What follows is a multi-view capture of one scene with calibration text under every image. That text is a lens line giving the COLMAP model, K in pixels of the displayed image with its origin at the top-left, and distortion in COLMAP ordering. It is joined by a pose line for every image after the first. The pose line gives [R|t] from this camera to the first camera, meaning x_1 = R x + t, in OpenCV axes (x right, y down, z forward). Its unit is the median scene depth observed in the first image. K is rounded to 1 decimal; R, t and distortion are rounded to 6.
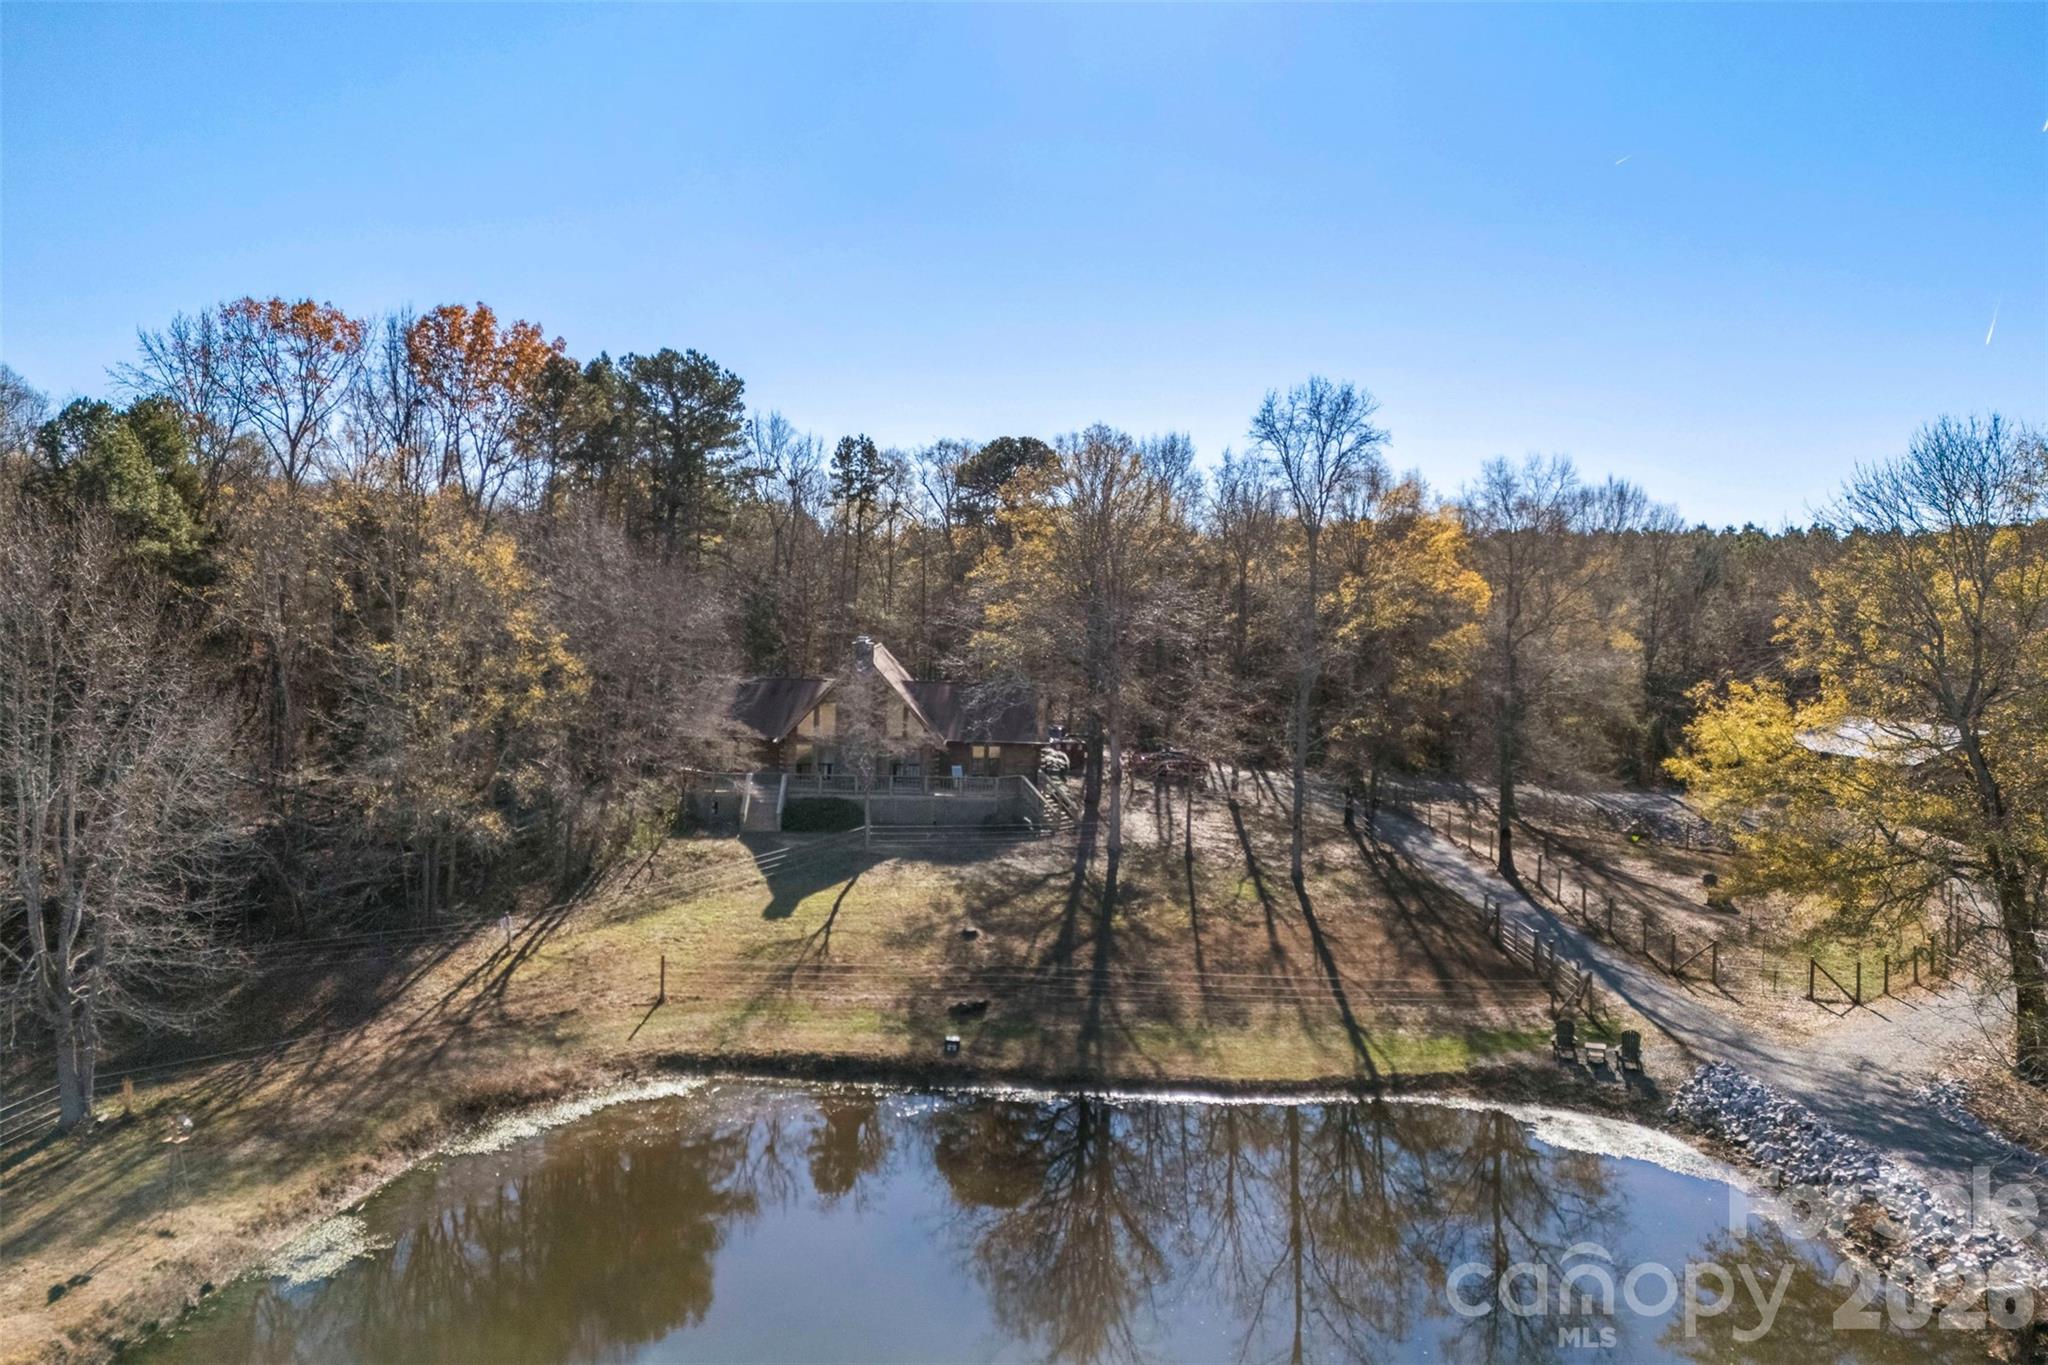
lens RADIAL K [[1580.3, 0, 1012.9], [0, 1580.3, 559.0], [0, 0, 1]] dist [0.081922, -0.042738]
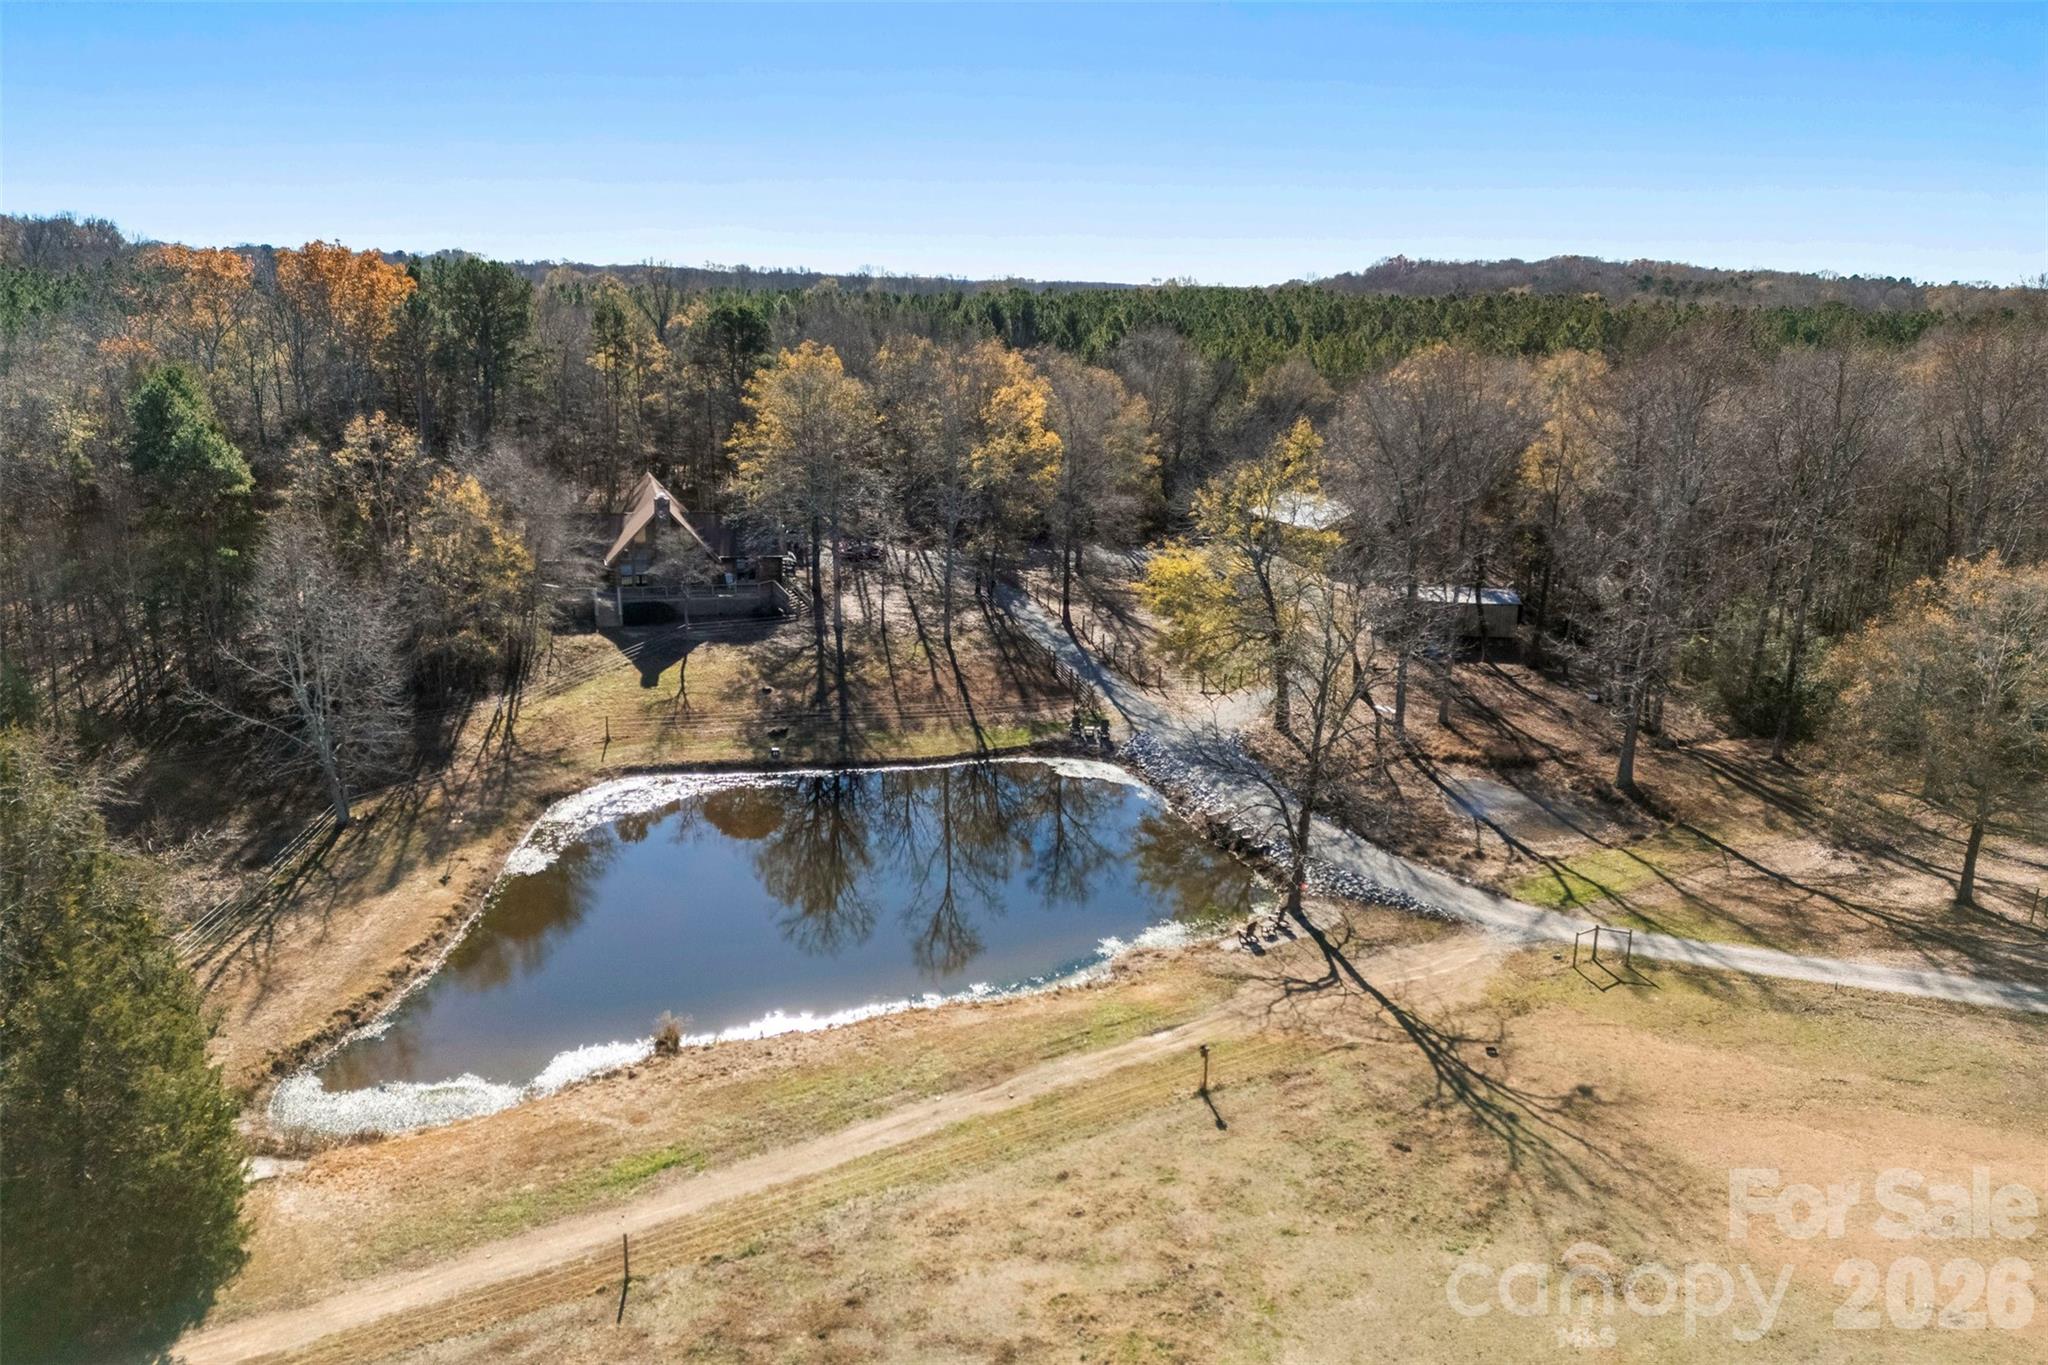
lens RADIAL K [[1580.3, 0, 1024.8], [0, 1580.3, 665.7], [0, 0, 1]] dist [0.081922, -0.042738]
pose [[0.973551, -0.062289, 0.219813, -0.130392], [0.000562, 0.962766, 0.270334, -0.261376], [-0.228467, -0.263060, 0.937338, -0.700640]]
